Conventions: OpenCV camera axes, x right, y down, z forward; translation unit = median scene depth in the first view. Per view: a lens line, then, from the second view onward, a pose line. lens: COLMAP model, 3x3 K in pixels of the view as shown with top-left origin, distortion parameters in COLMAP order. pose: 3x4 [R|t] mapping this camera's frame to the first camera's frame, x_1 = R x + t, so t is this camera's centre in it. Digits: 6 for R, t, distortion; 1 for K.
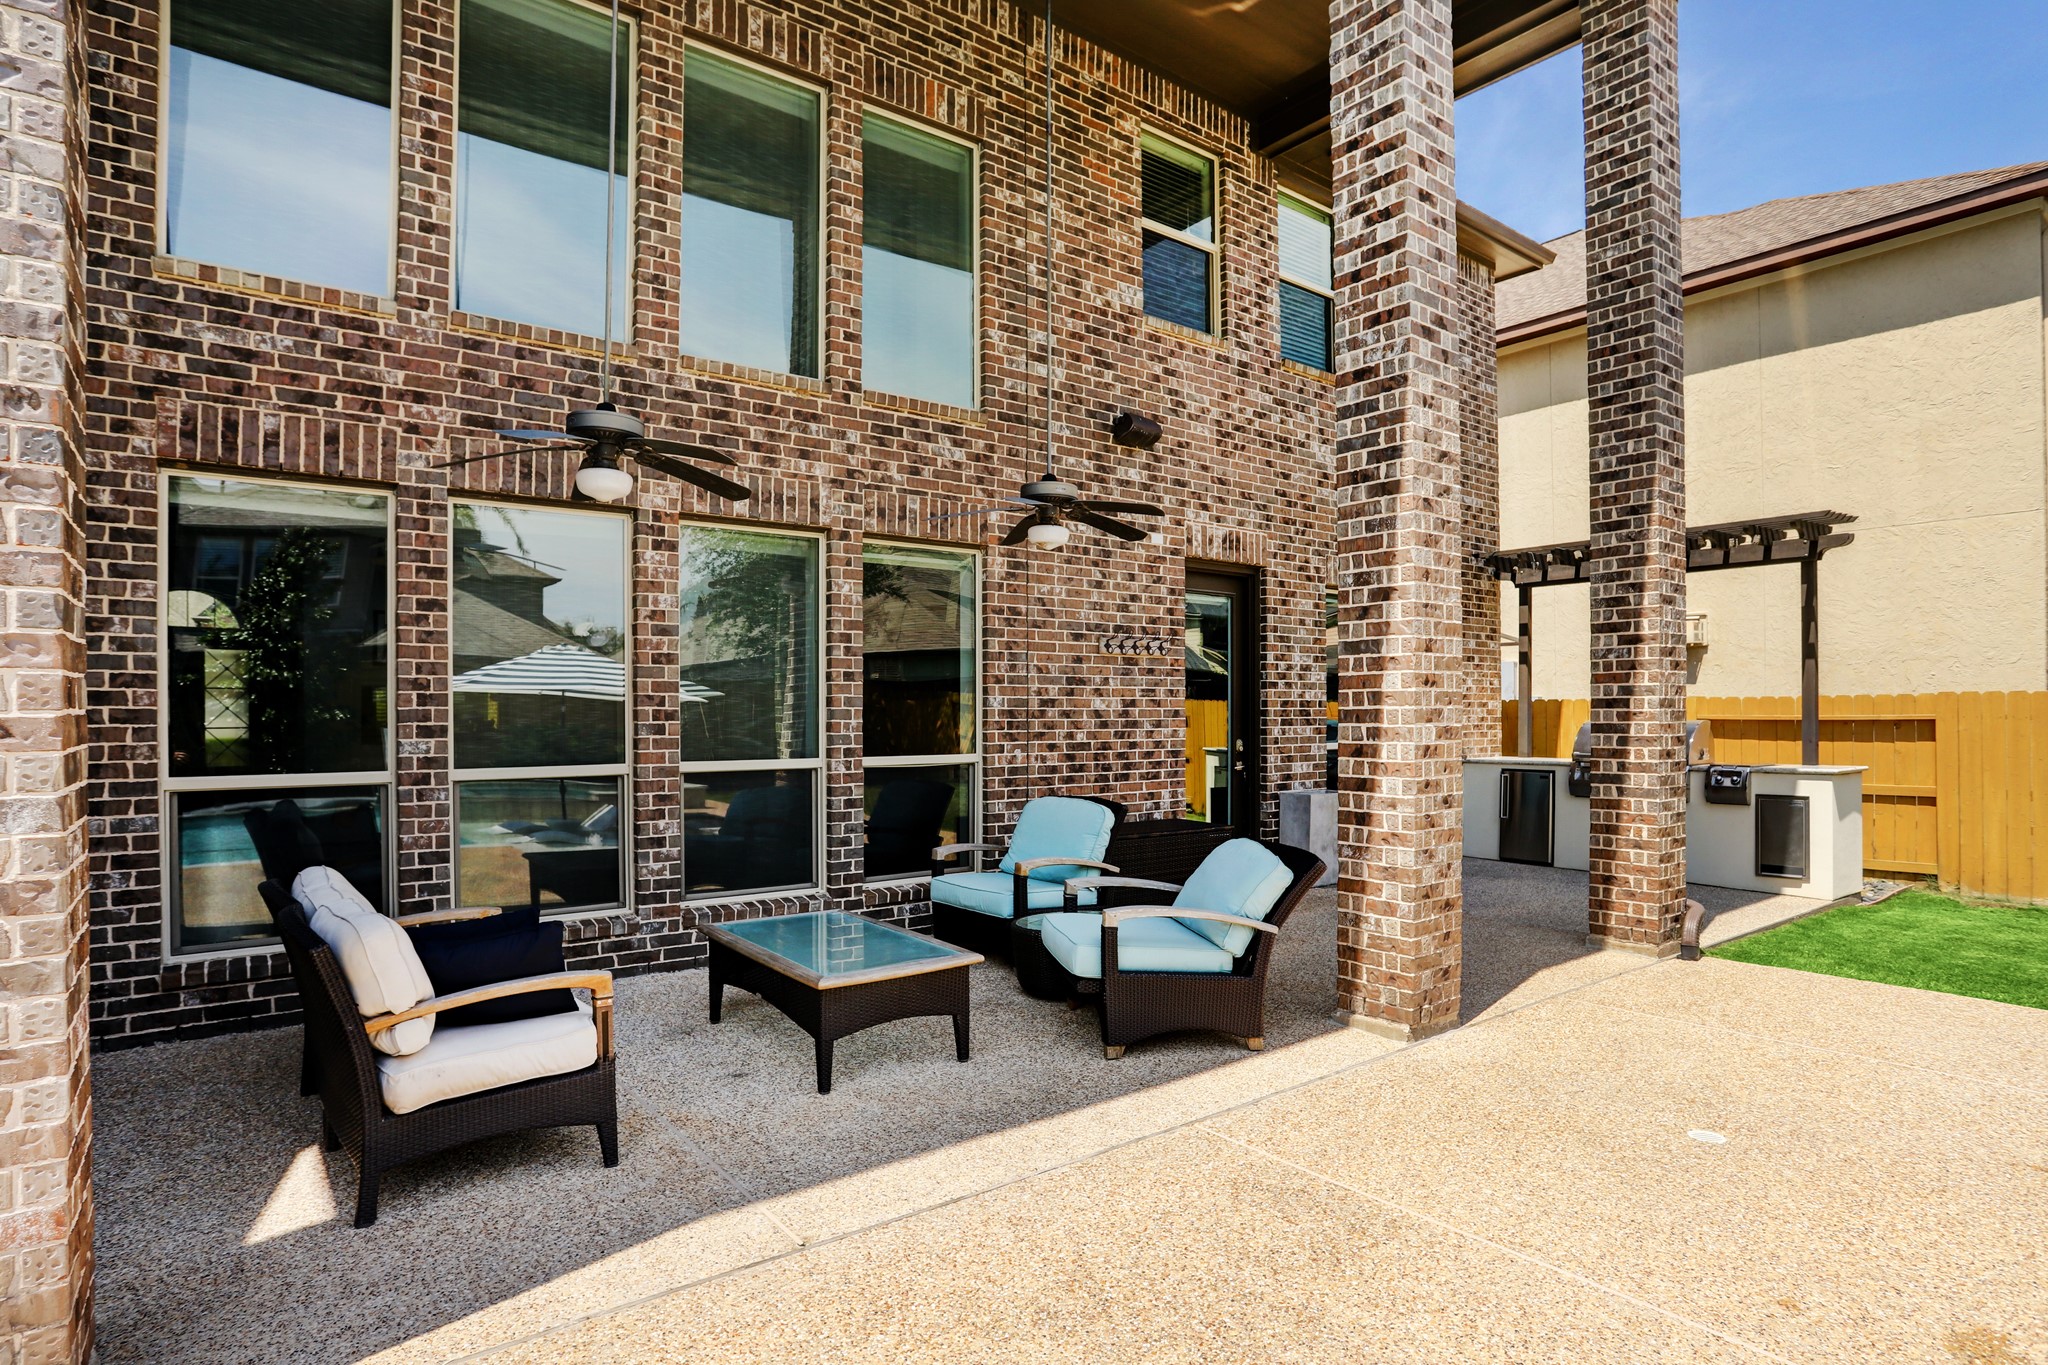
lens RADIAL K [[1100.2, 0, 1003.0], [0, 1100.2, 689.2], [0, 0, 1]] dist [-0.032605, 0.001552]
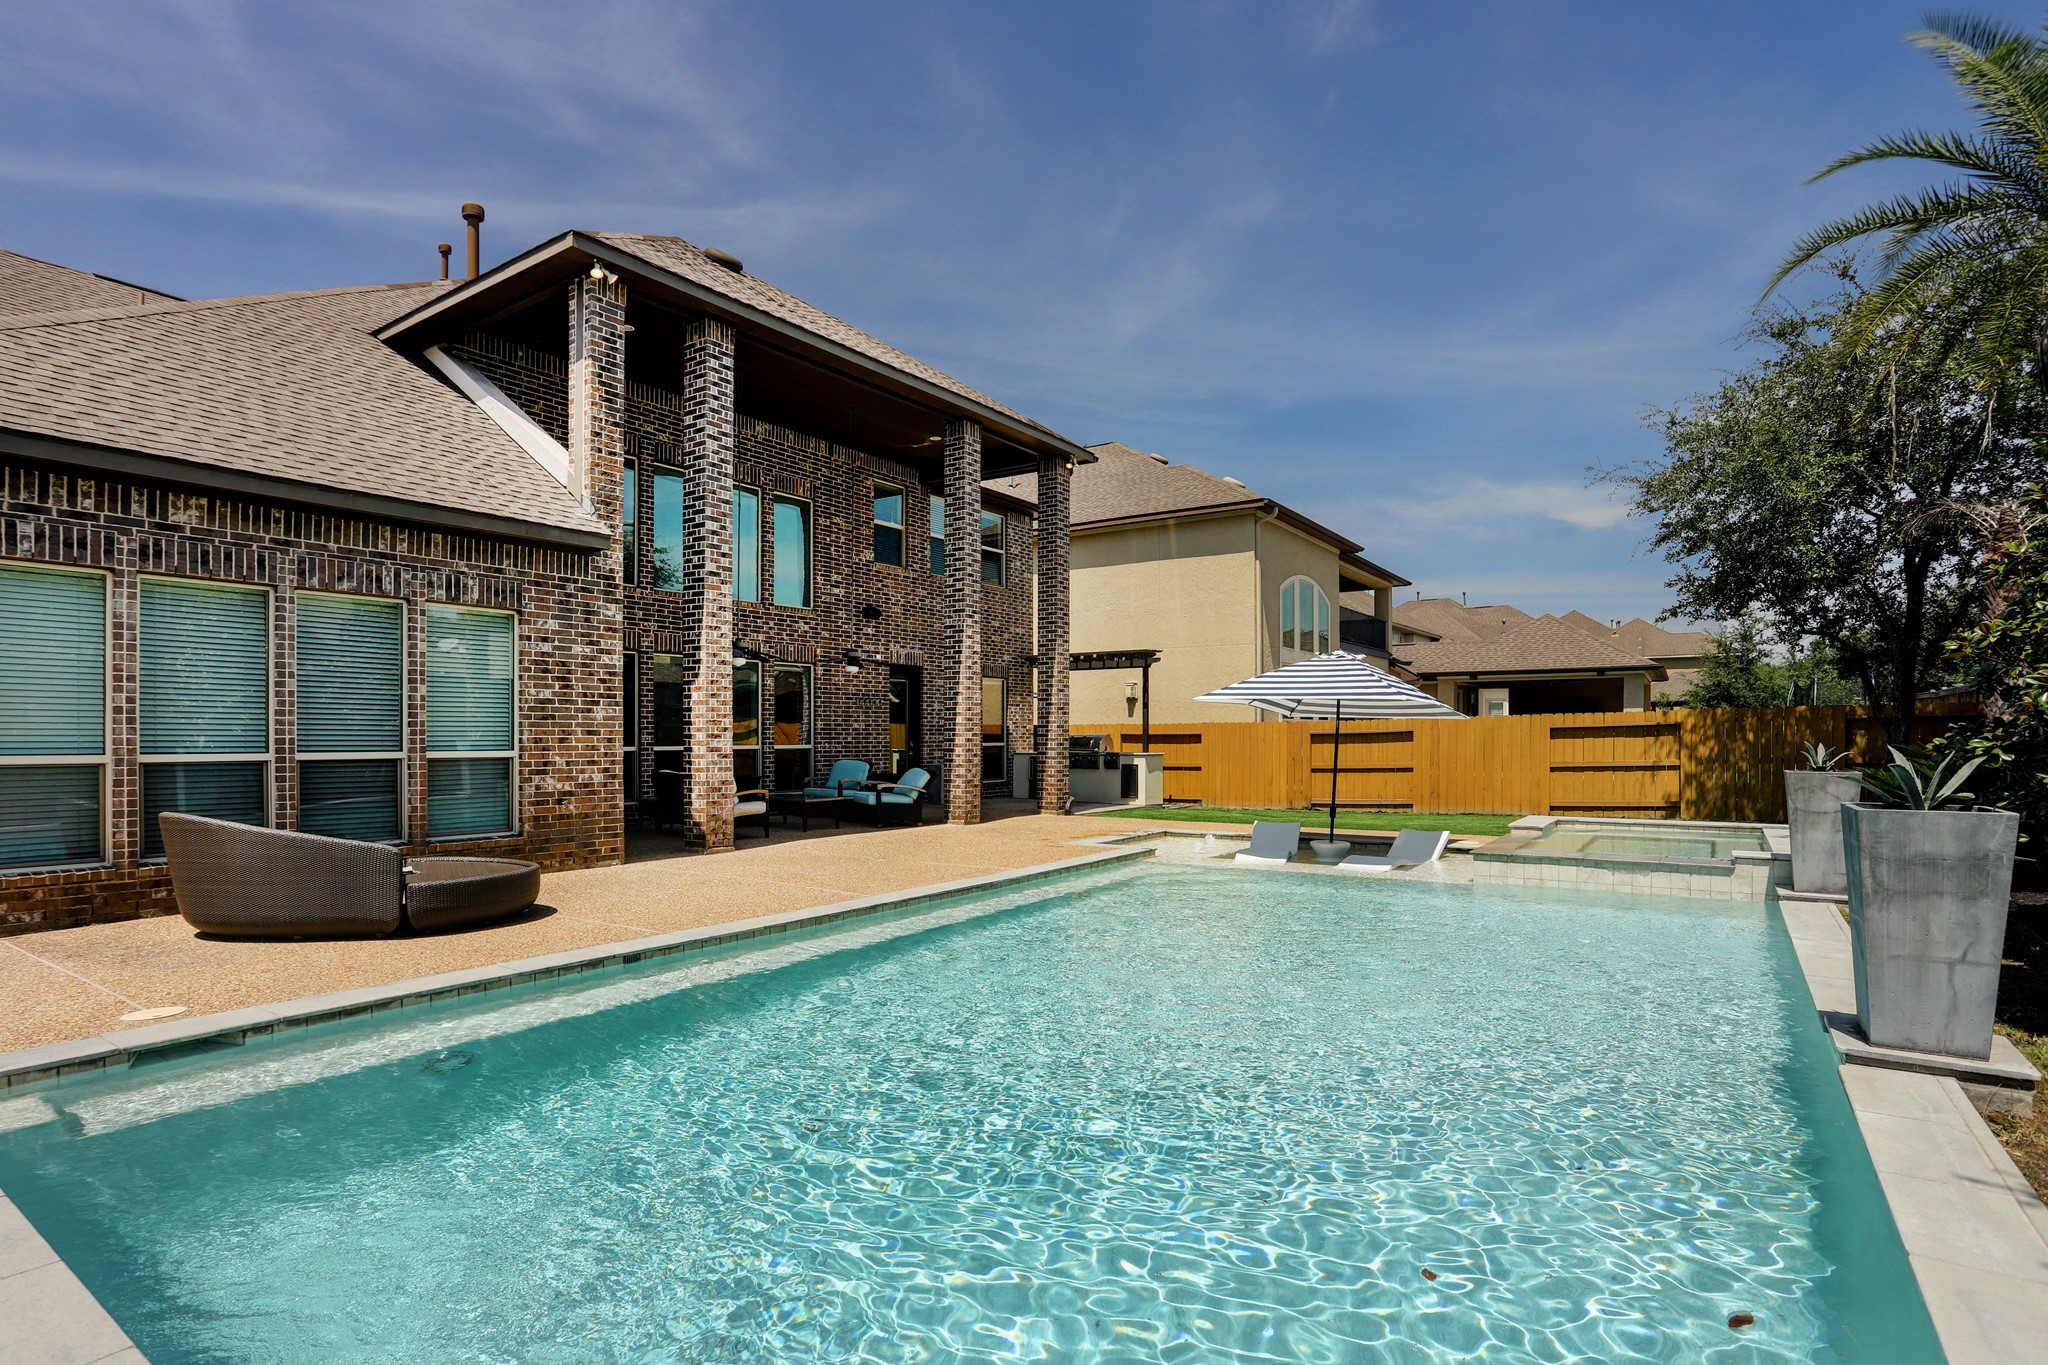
lens RADIAL K [[1039.5, 0, 977.9], [0, 1039.5, 727.7], [0, 0, 1]] dist [-0.045579, 0.004855]
pose [[0.958972, 0.004129, 0.283472, -0.336846], [-0.008182, 0.999881, 0.013115, -0.015863], [-0.283384, -0.014896, 0.958891, -1.414630]]
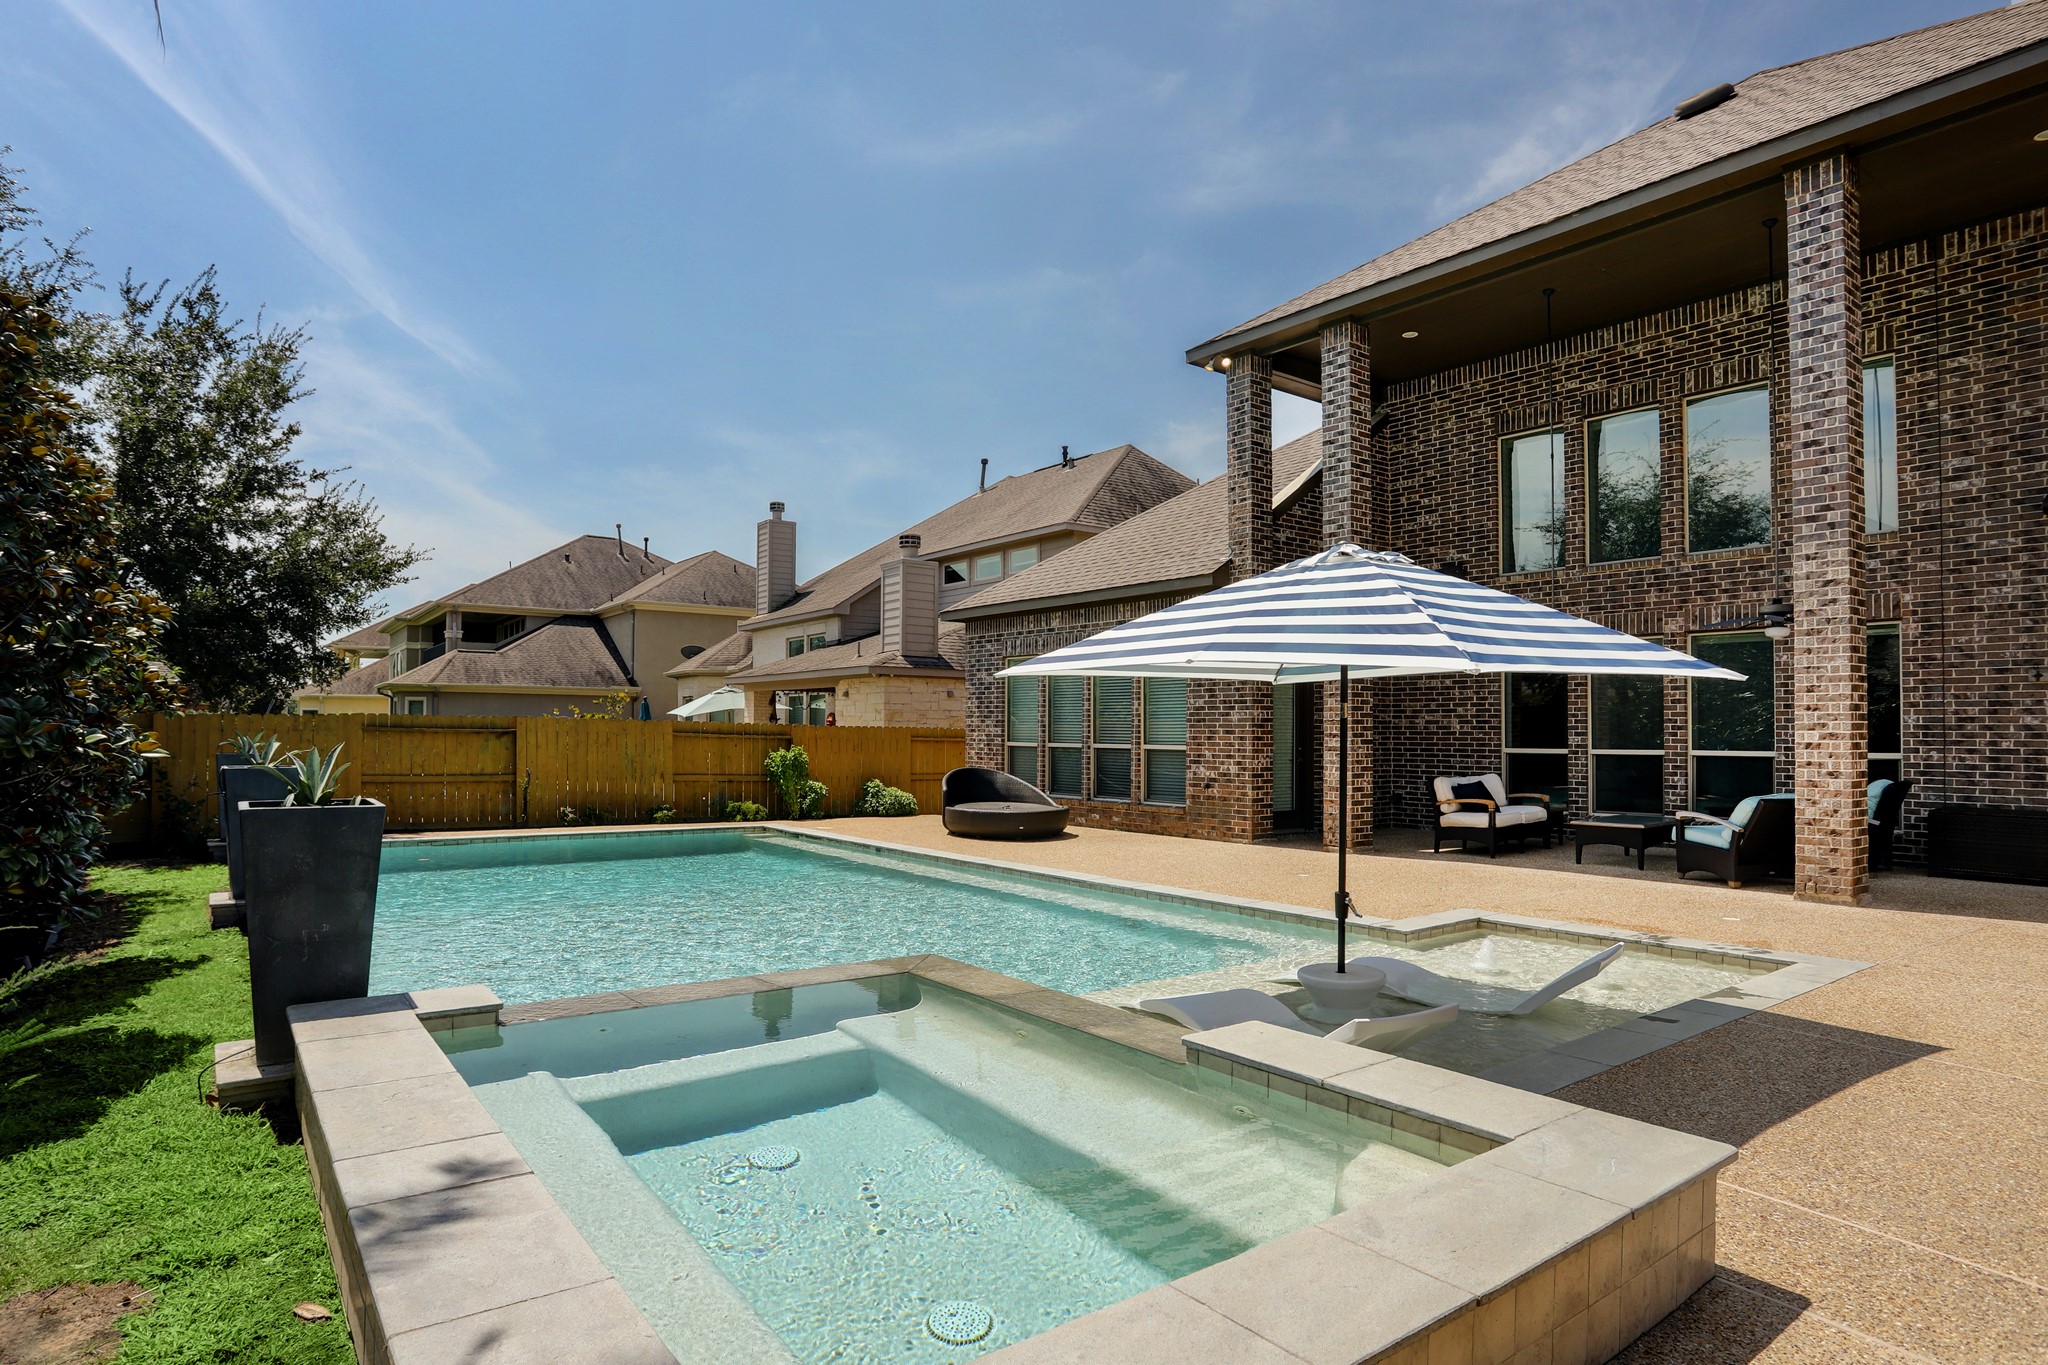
lens RADIAL K [[1100.2, 0, 1038.3], [0, 1100.2, 687.7], [0, 0, 1]] dist [-0.032605, 0.001552]
pose [[0.016720, -0.037618, -0.999152, 1.465483], [0.016703, 0.999163, -0.037339, 0.002915], [0.999721, -0.016065, 0.017335, -0.229101]]
